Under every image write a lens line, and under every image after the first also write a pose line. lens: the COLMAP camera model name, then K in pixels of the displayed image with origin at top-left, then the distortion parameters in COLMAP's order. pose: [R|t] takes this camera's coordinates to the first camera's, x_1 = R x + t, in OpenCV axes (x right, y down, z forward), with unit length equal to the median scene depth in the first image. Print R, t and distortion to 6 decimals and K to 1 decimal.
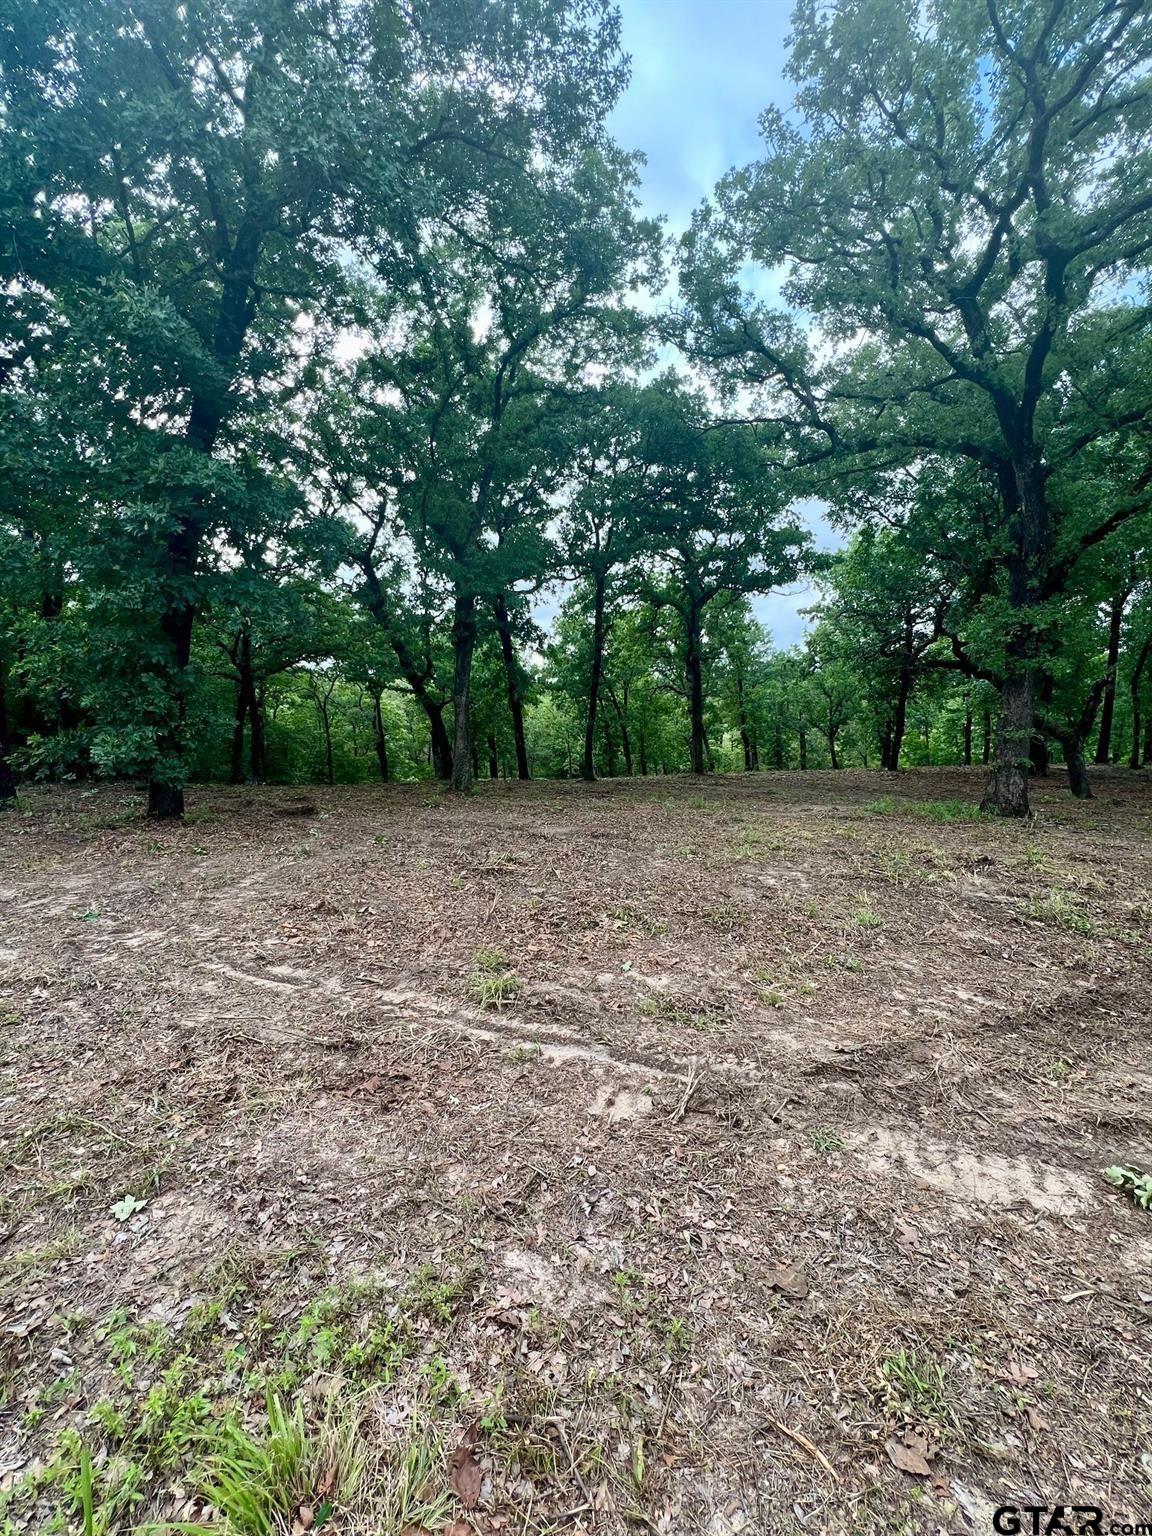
lens RADIAL K [[674.5, 0, 572.7], [0, 674.5, 776.6], [0, 0, 1]] dist [-0.006873, 0.002451]
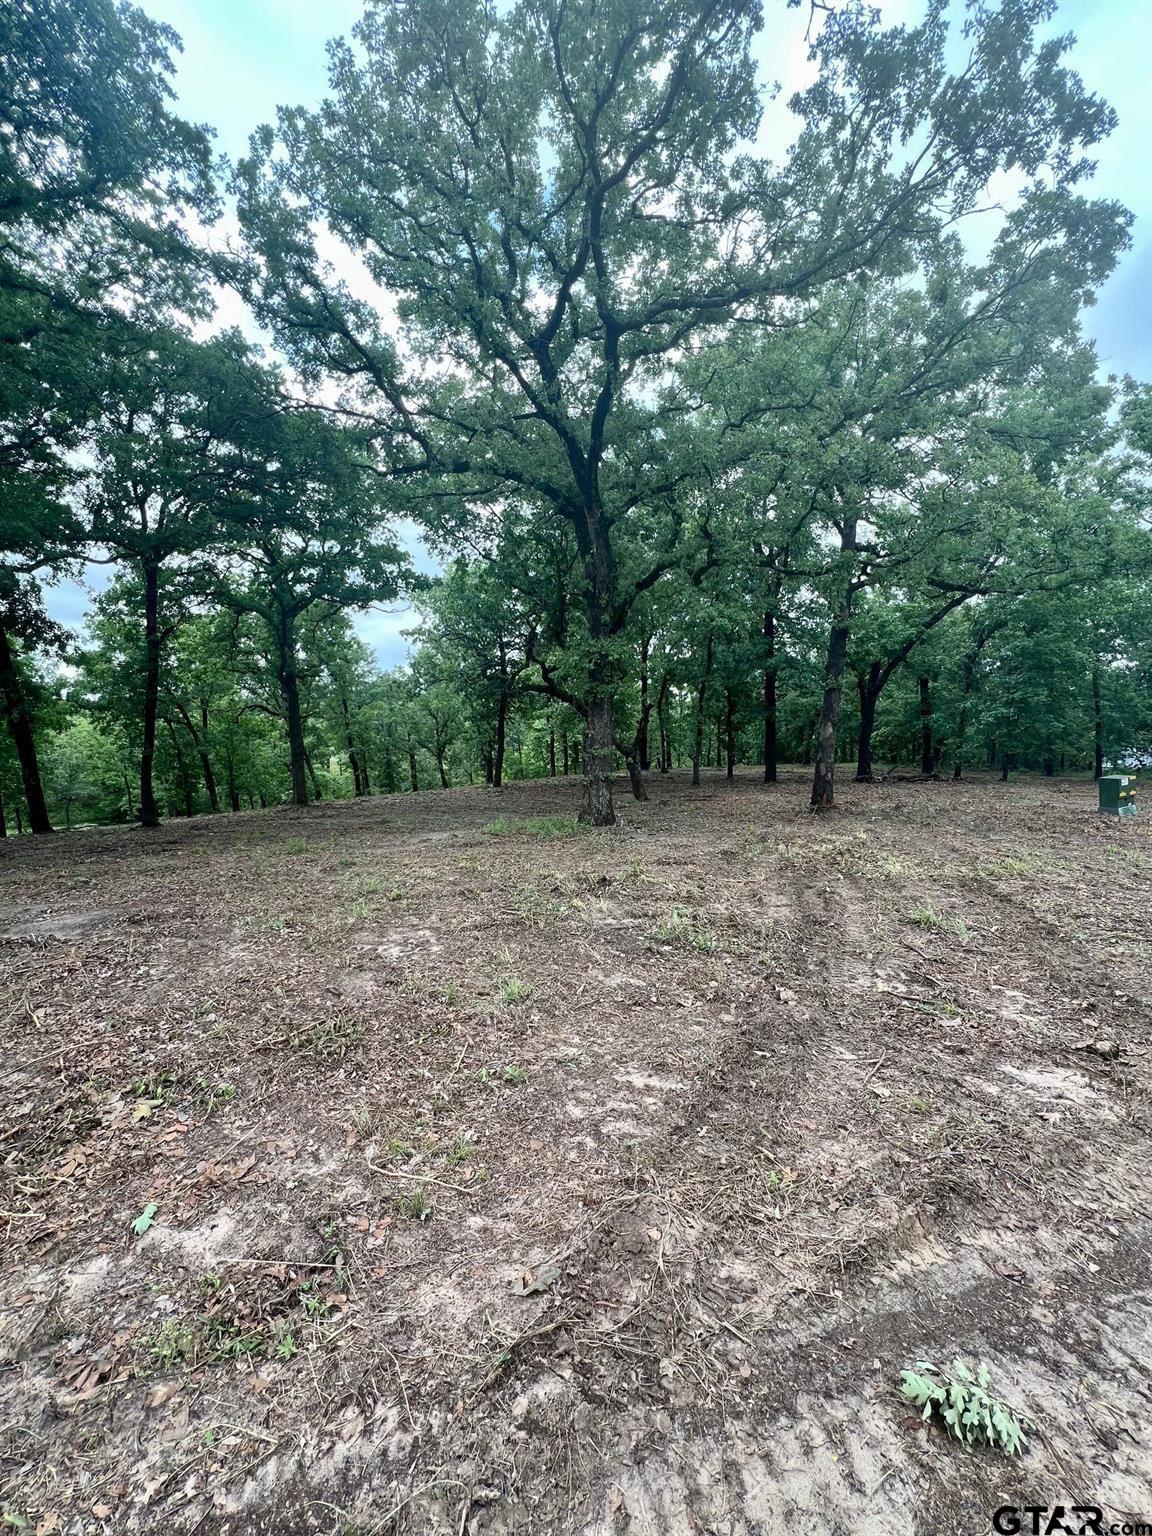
lens RADIAL K [[674.5, 0, 588.5], [0, 674.5, 774.8], [0, 0, 1]] dist [-0.006873, 0.002451]
pose [[0.833288, -0.047018, 0.550836, 0.023811], [0.065509, 0.997755, -0.013935, -0.010484], [-0.548944, 0.047697, 0.834497, 0.083825]]
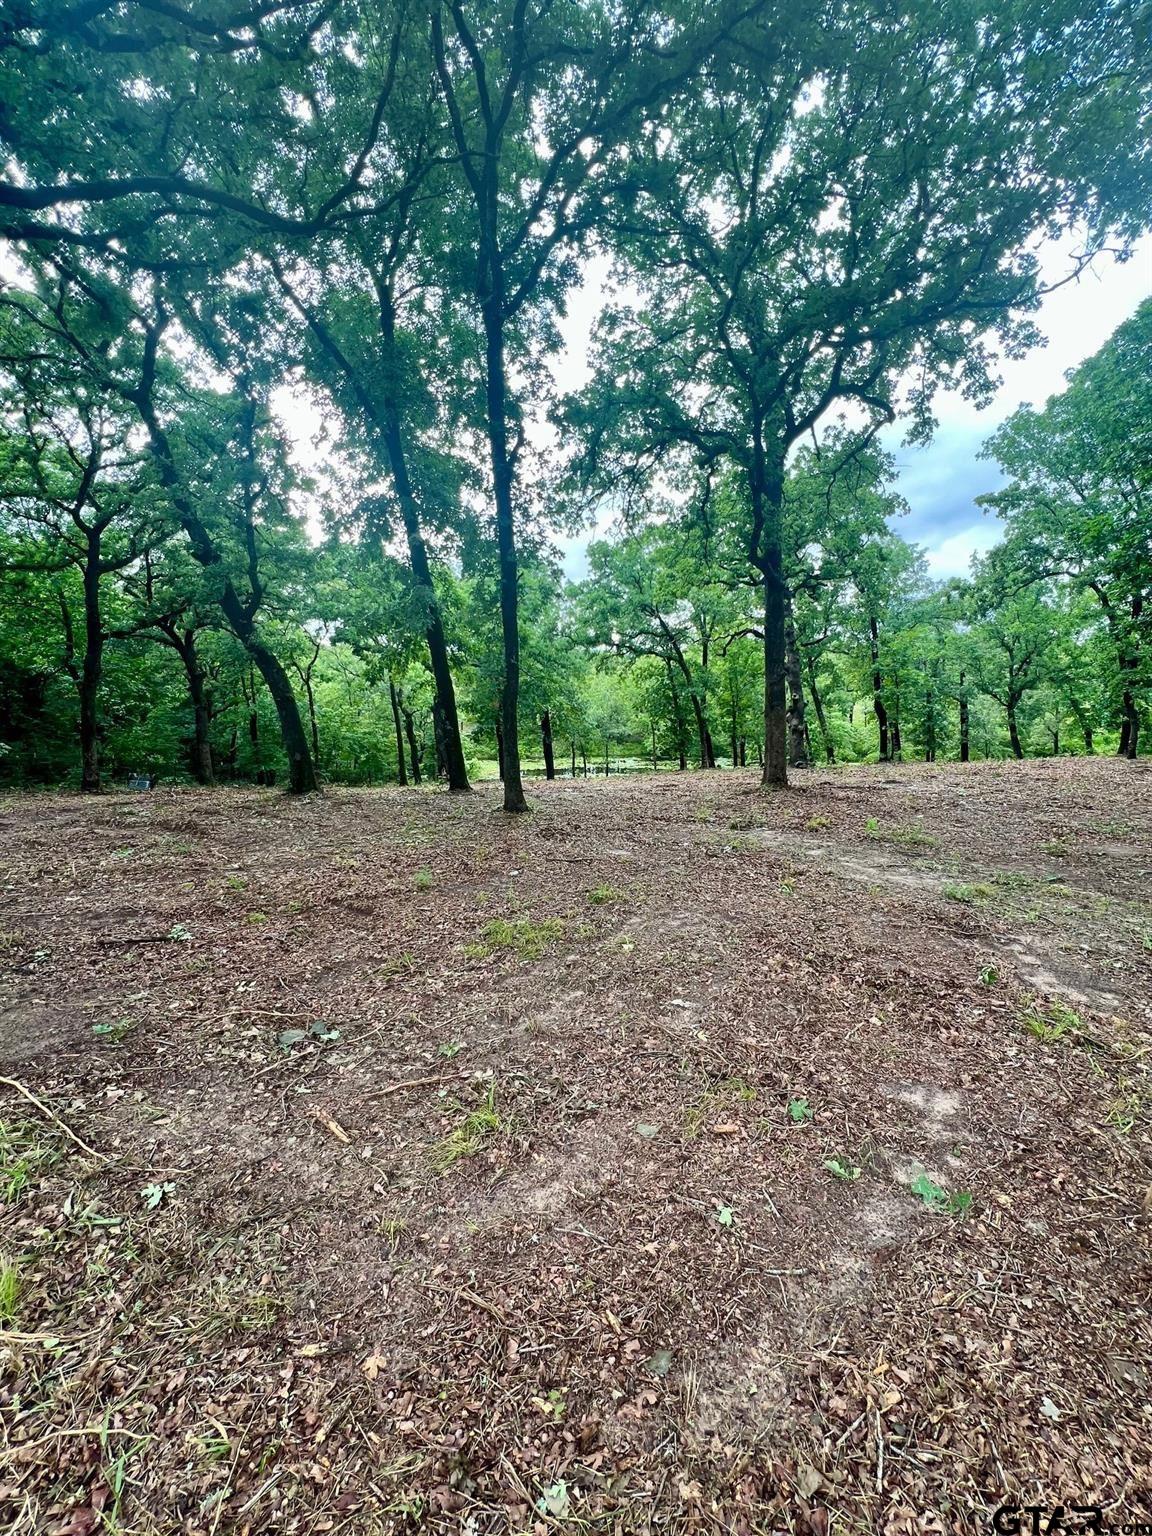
lens RADIAL K [[674.5, 0, 562.7], [0, 674.5, 765.1], [0, 0, 1]] dist [-0.006873, 0.002451]
pose [[0.981462, 0.007356, -0.191517, 0.217593], [-0.002420, 0.999659, 0.025991, -0.059002], [0.191643, -0.025045, 0.981145, 0.818864]]
